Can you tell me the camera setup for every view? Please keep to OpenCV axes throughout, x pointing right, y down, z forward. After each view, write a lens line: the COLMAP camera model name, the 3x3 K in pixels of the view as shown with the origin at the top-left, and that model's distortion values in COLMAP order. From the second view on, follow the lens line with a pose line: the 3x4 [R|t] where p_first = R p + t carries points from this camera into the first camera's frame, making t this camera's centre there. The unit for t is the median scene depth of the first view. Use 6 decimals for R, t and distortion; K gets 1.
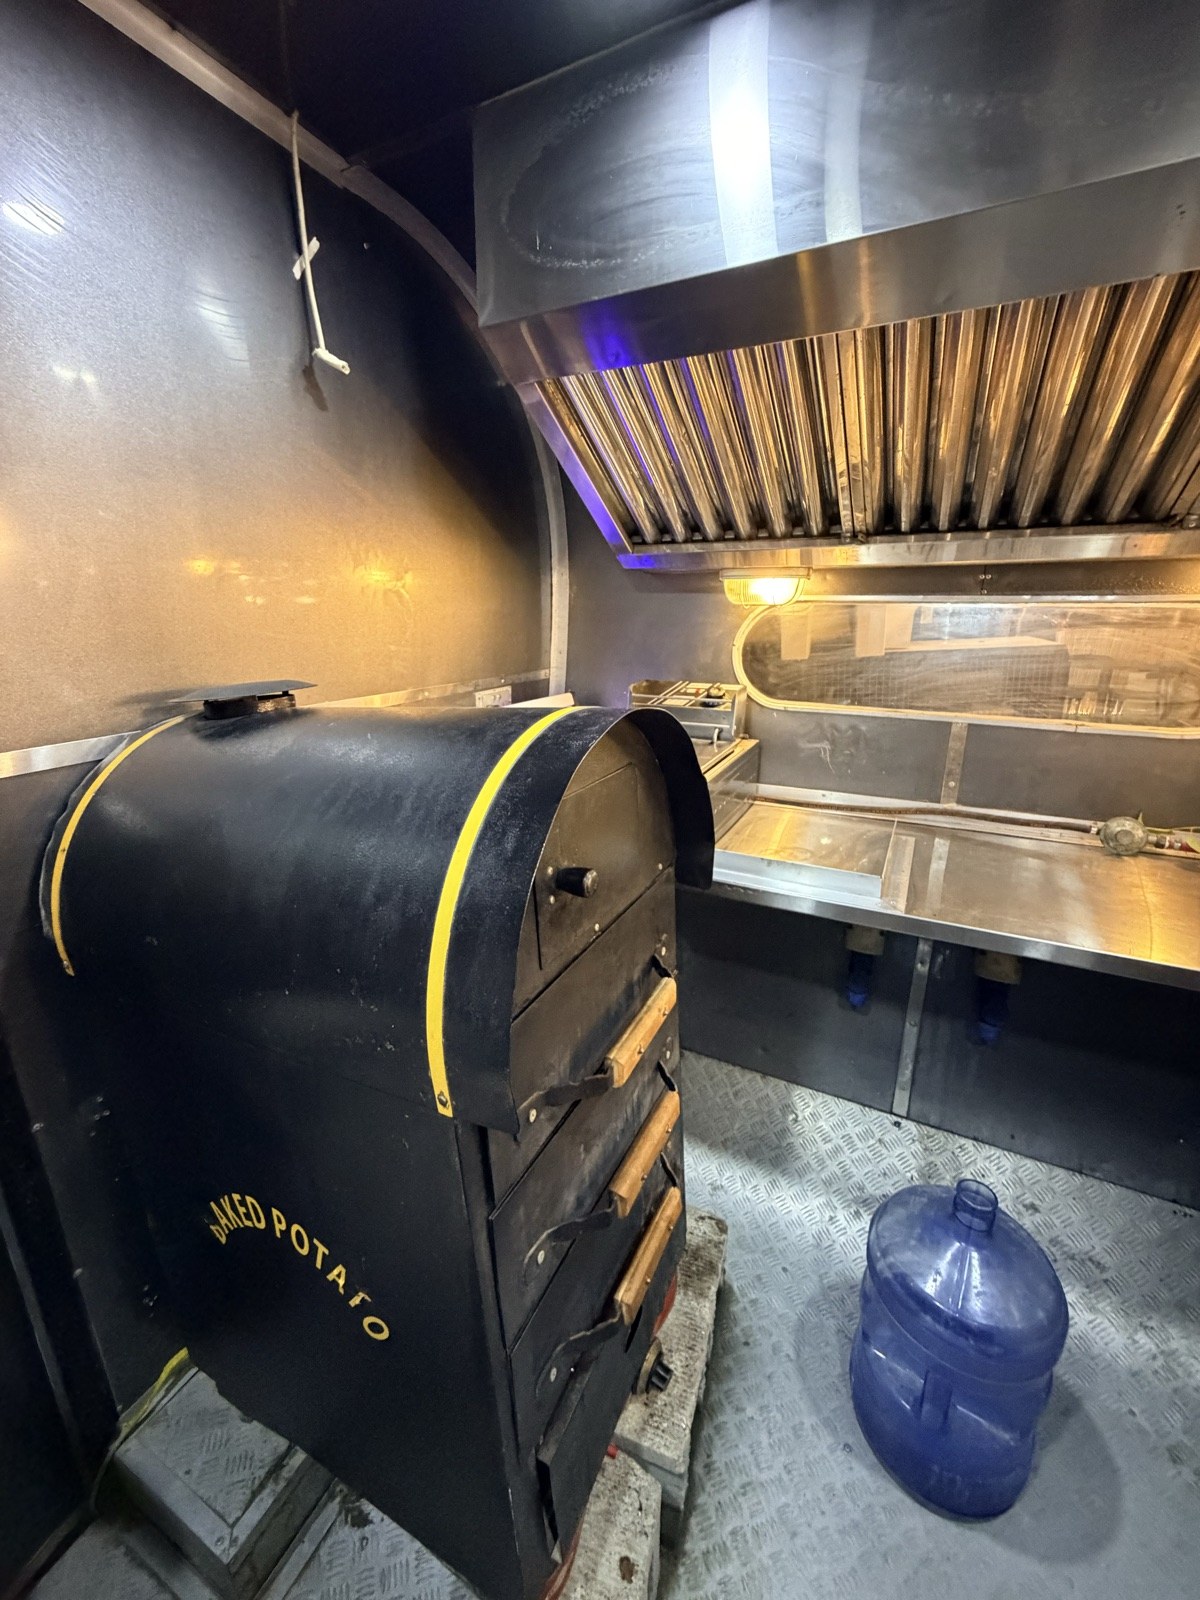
lens RADIAL K [[638.8, 0, 596.0], [0, 638.8, 797.1], [0, 0, 1]] dist [-0.000125, -0.000064]
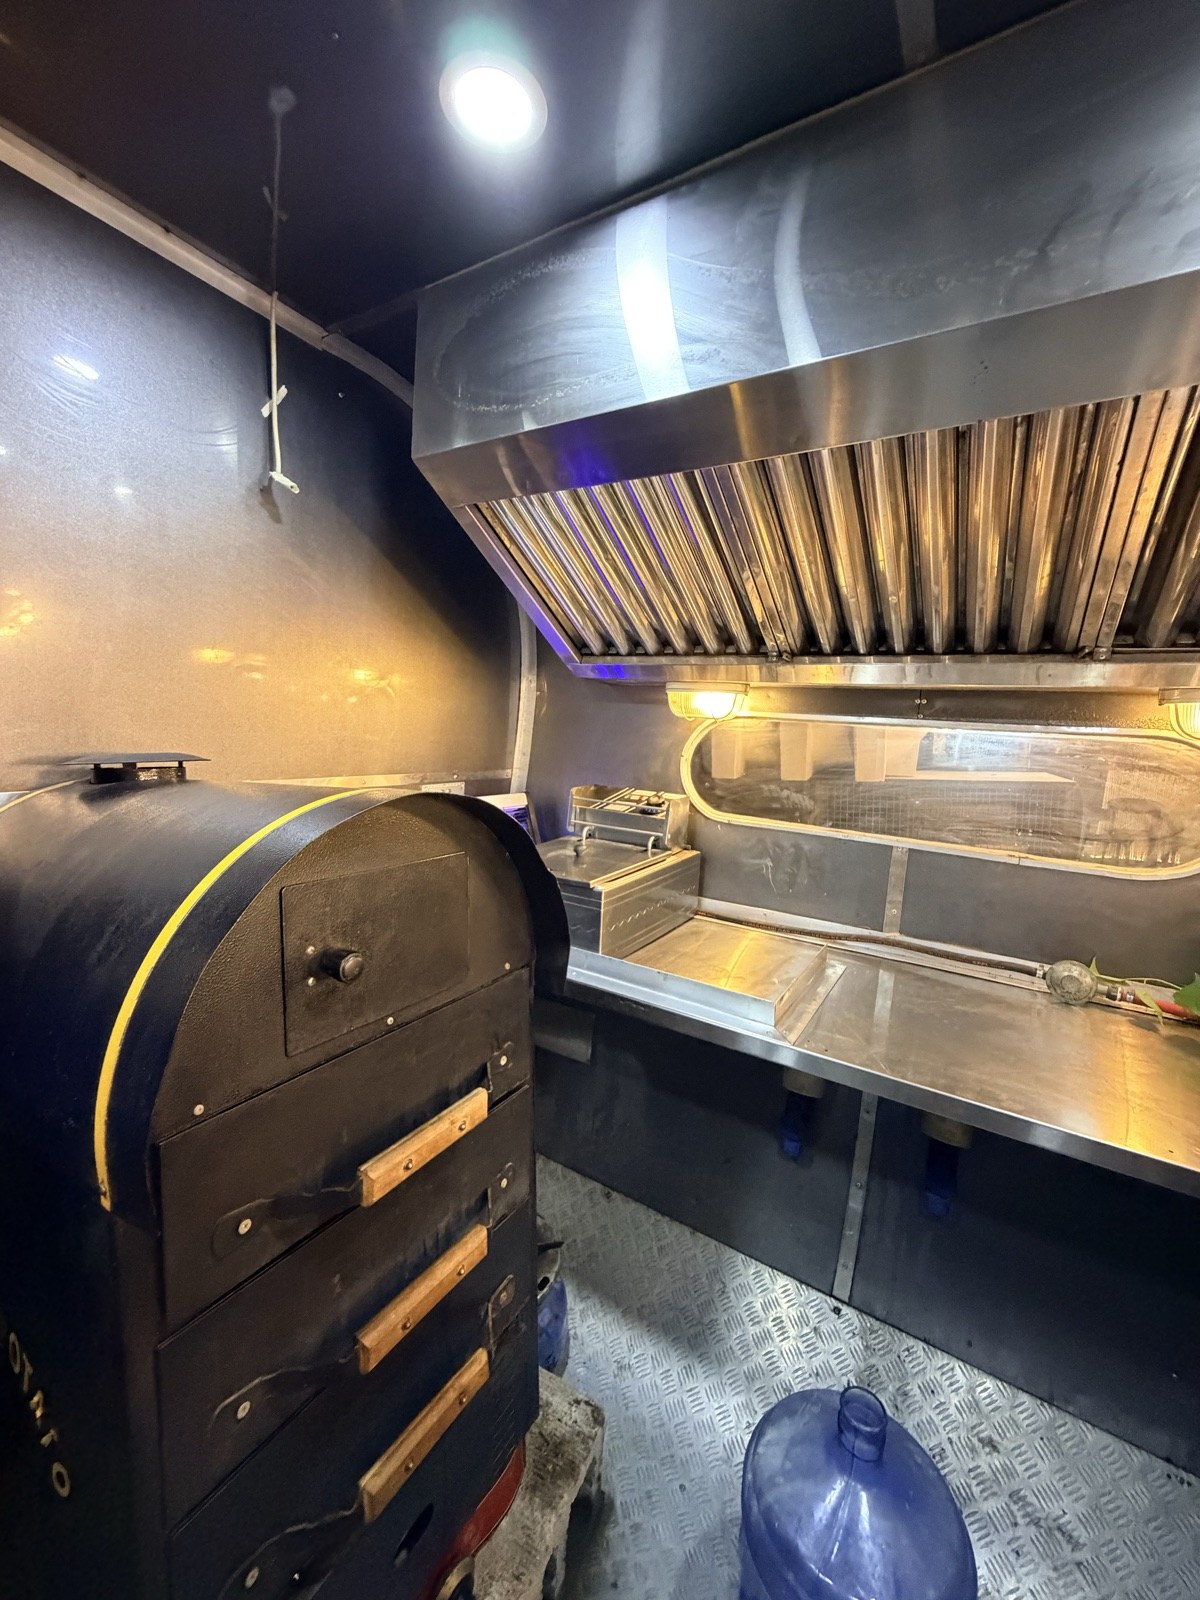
lens RADIAL K [[638.8, 0, 596.0], [0, 638.8, 797.1], [0, 0, 1]] dist [-0.000125, -0.000064]
pose [[0.994846, 0.065775, -0.077167, 0.202005], [-0.078216, 0.982122, -0.171229, 0.009976], [0.064525, 0.176383, 0.982205, 0.020984]]
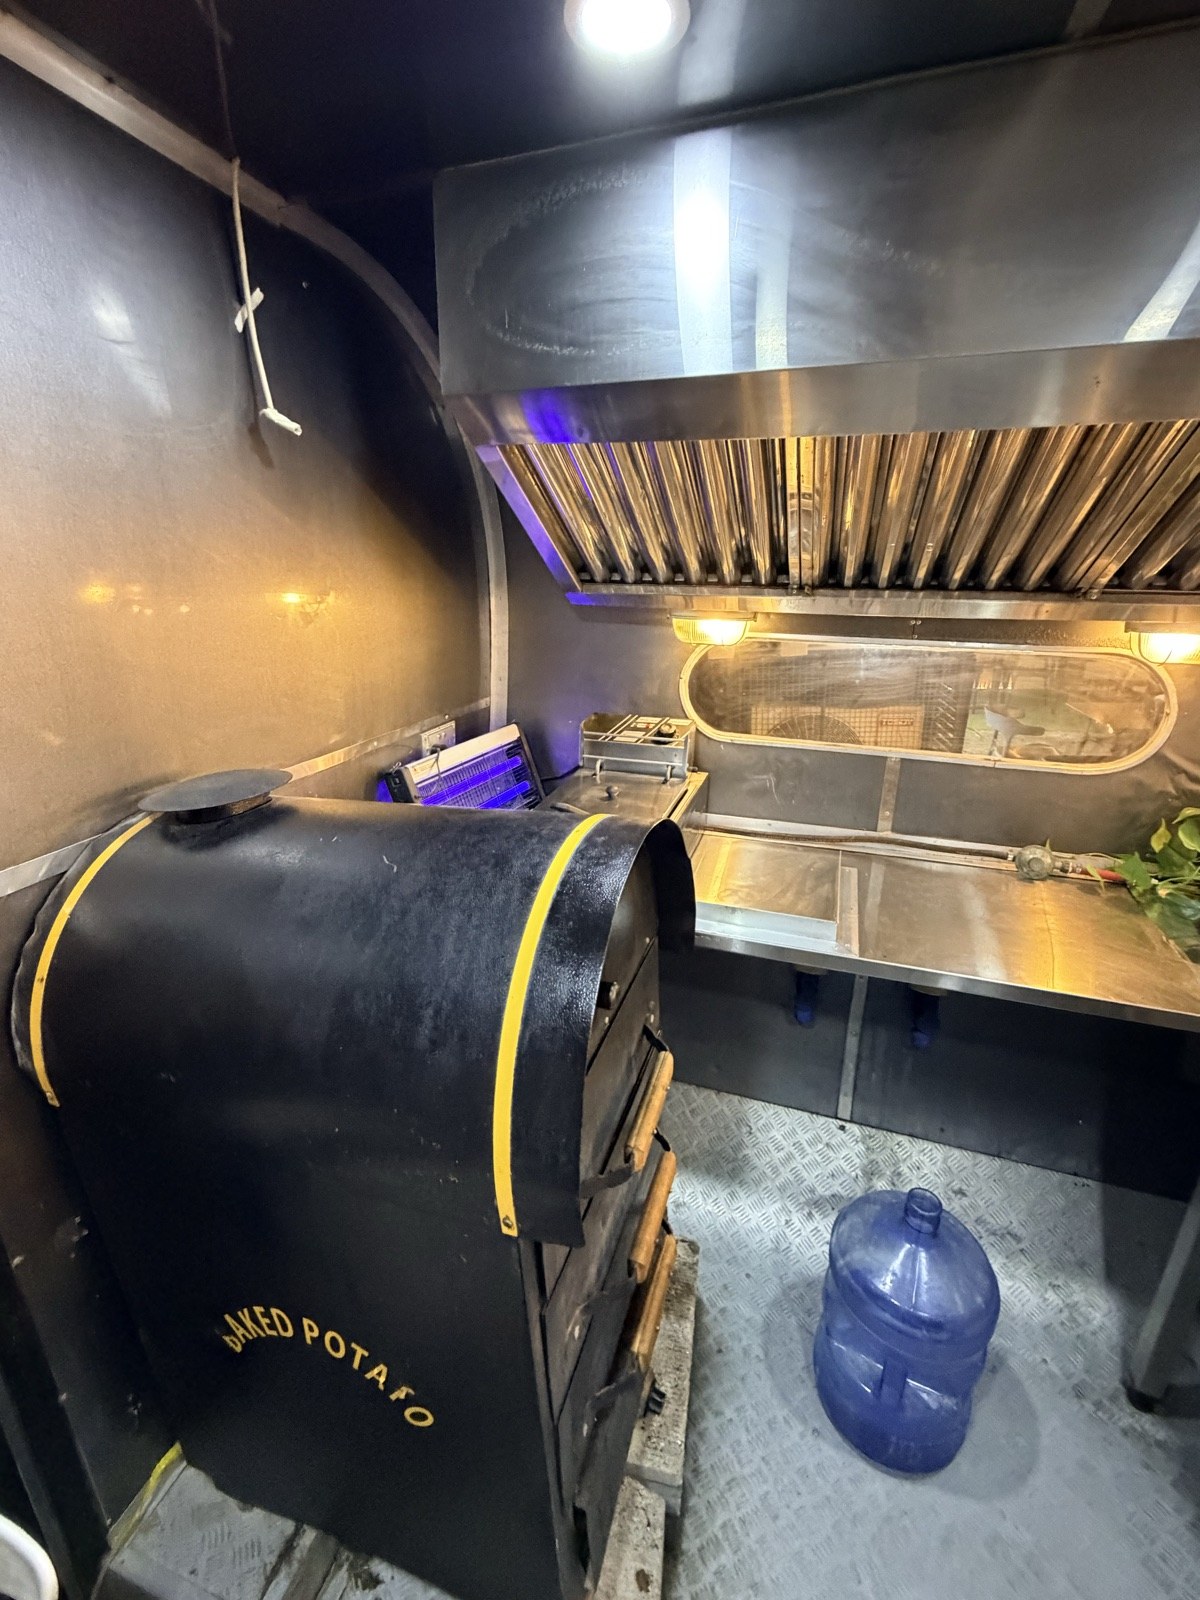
lens RADIAL K [[680.8, 0, 593.6], [0, 680.8, 799.0], [0, 0, 1]] dist [0.000210, 0.000131]
pose [[0.989643, -0.038333, 0.138335, -0.093677], [0.032341, 0.998449, 0.045306, -0.124527], [-0.139858, -0.040363, 0.989349, -0.062005]]
